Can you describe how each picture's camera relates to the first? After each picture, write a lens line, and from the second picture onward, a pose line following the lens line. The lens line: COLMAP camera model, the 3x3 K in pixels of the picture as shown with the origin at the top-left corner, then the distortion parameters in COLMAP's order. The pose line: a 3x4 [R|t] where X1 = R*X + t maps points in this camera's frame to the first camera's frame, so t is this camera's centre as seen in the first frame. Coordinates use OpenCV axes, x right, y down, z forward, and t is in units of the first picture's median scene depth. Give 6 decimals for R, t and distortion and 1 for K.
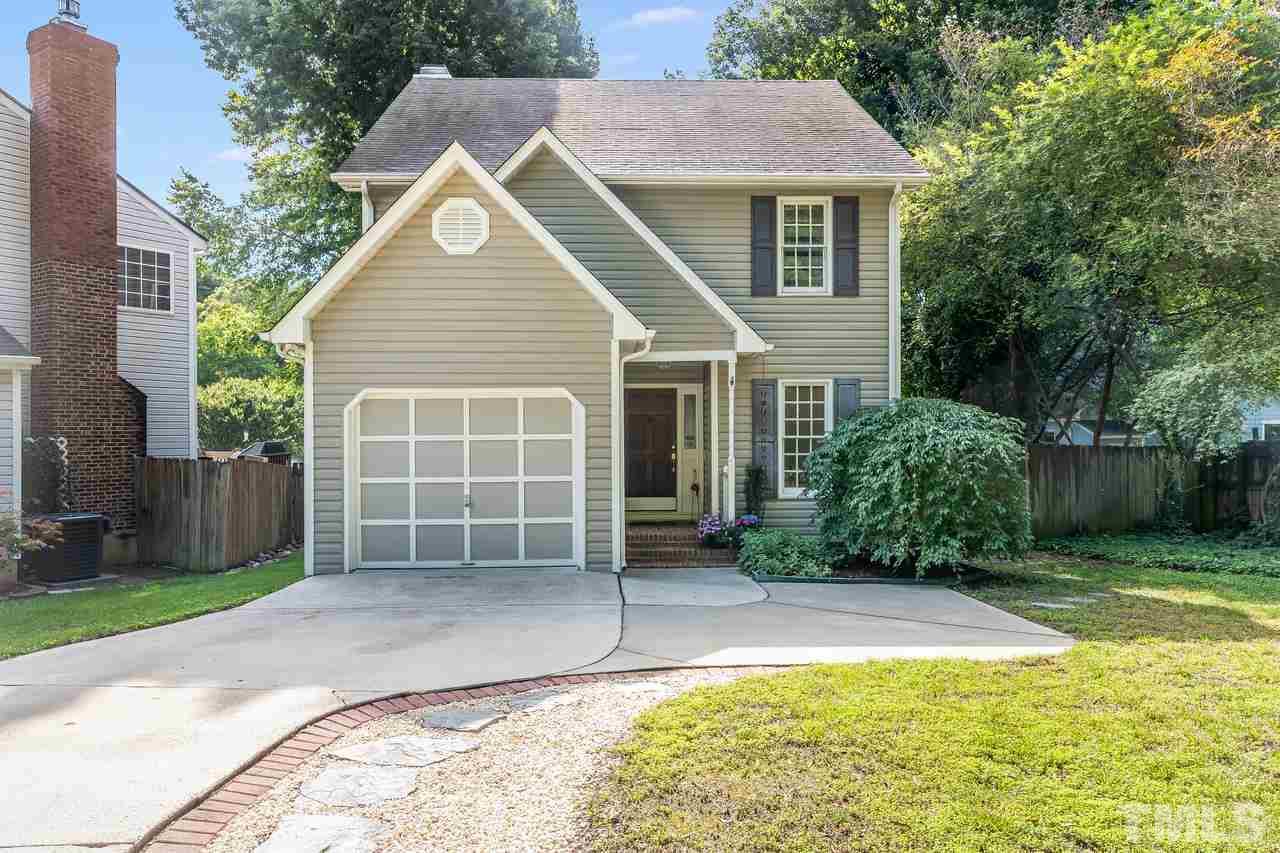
lens RADIAL K [[894.3, 0, 640.0], [0, 894.3, 426.5], [0, 0, 1]] dist [0.000256, 0.002078]
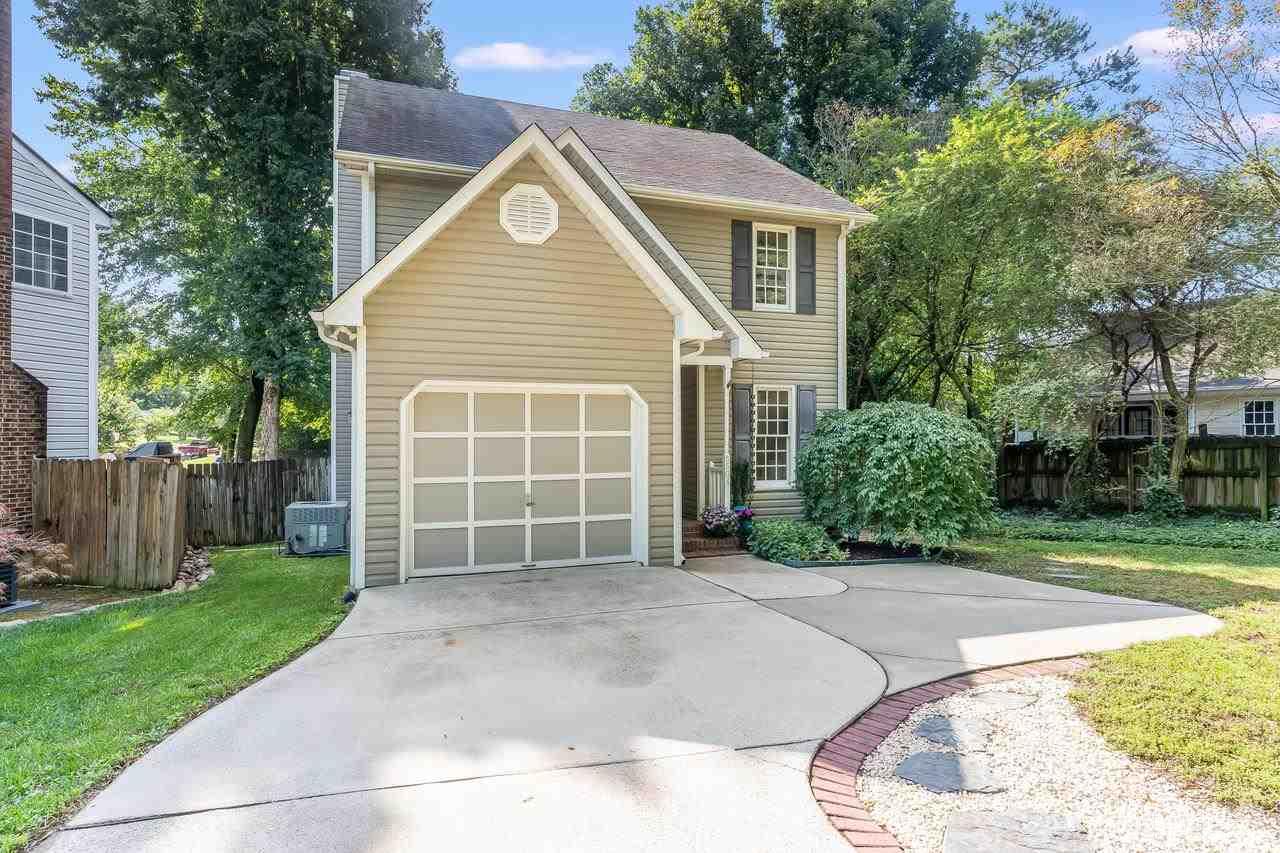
lens RADIAL K [[720.6, 0, 635.5], [0, 720.6, 423.4], [0, 0, 1]] dist [0.014030, 0.000287]
pose [[0.950157, 0.007326, 0.311685, -0.269022], [-0.003248, 0.999902, -0.013600, 0.009175], [-0.311754, 0.011910, 0.950088, 0.186405]]
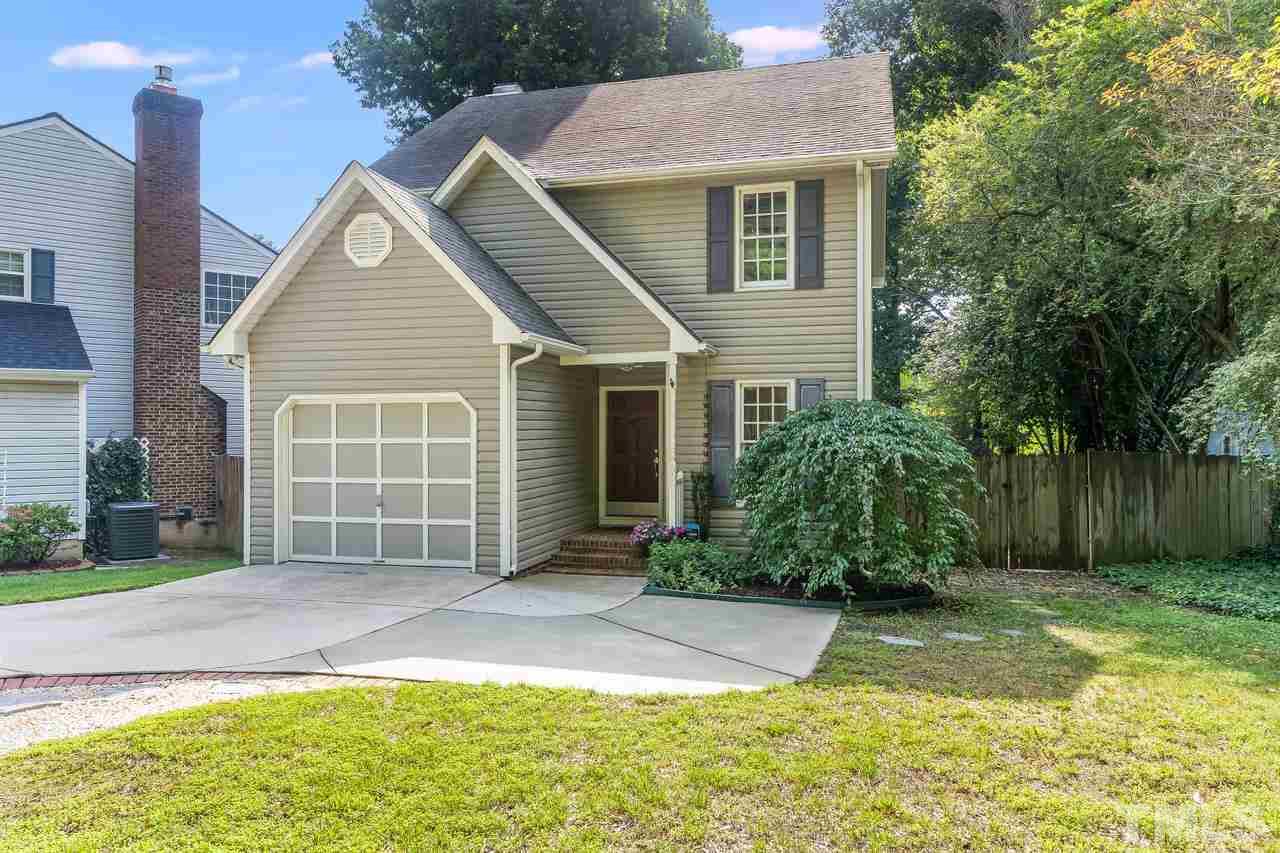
lens RADIAL K [[892.0, 0, 635.6], [0, 892.0, 422.0], [0, 0, 1]] dist [0.000991, -0.000972]
pose [[0.954260, 0.000175, -0.298979, 0.335741], [-0.002006, 0.999981, -0.005816, -0.003289], [0.298973, 0.006150, 0.954242, 0.074818]]
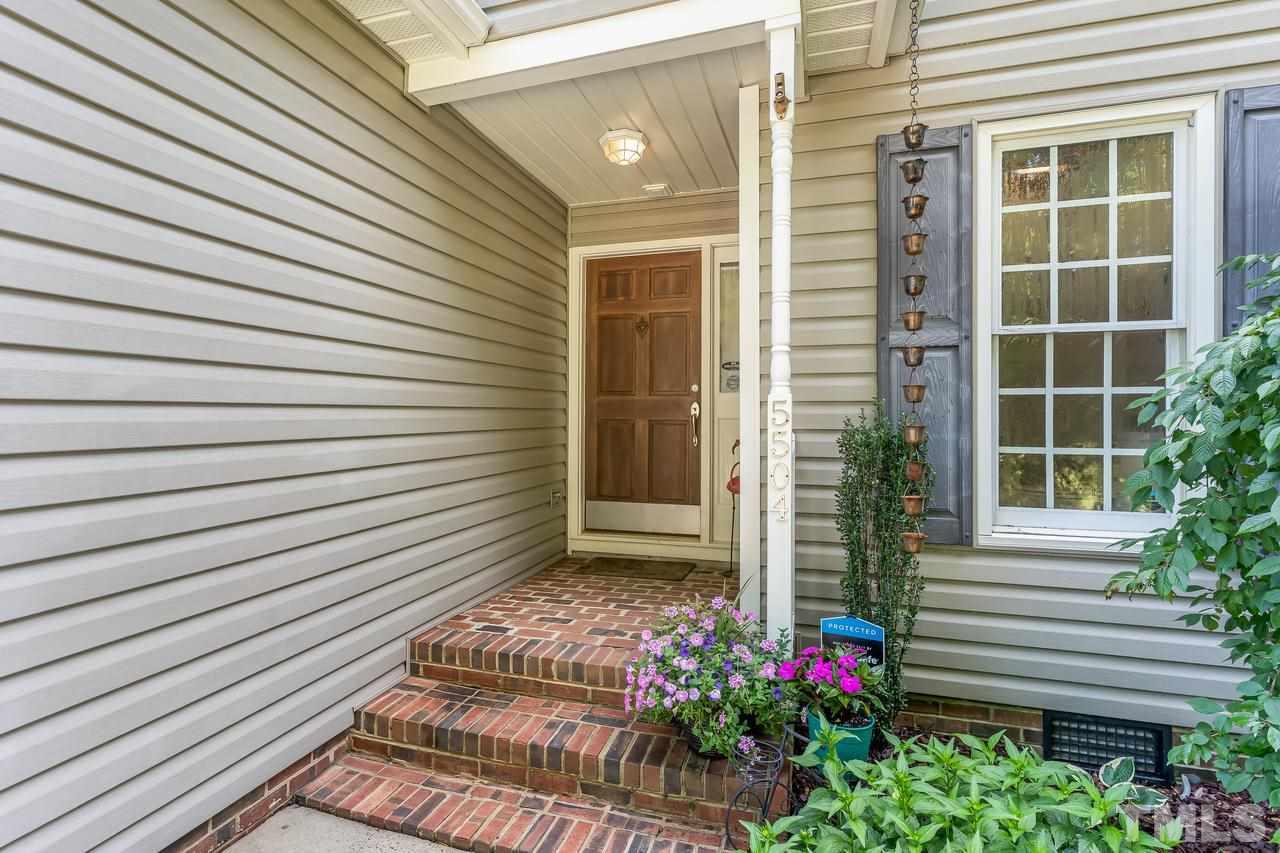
lens RADIAL K [[621.1, 0, 624.4], [0, 621.1, 419.3], [0, 0, 1]] dist [-0.001012, -0.000007]
pose [[0.941308, 0.004176, -0.337523, 0.116519], [-0.003529, 0.999991, 0.002531, 0.040347], [0.337530, -0.001192, 0.941314, 0.778692]]
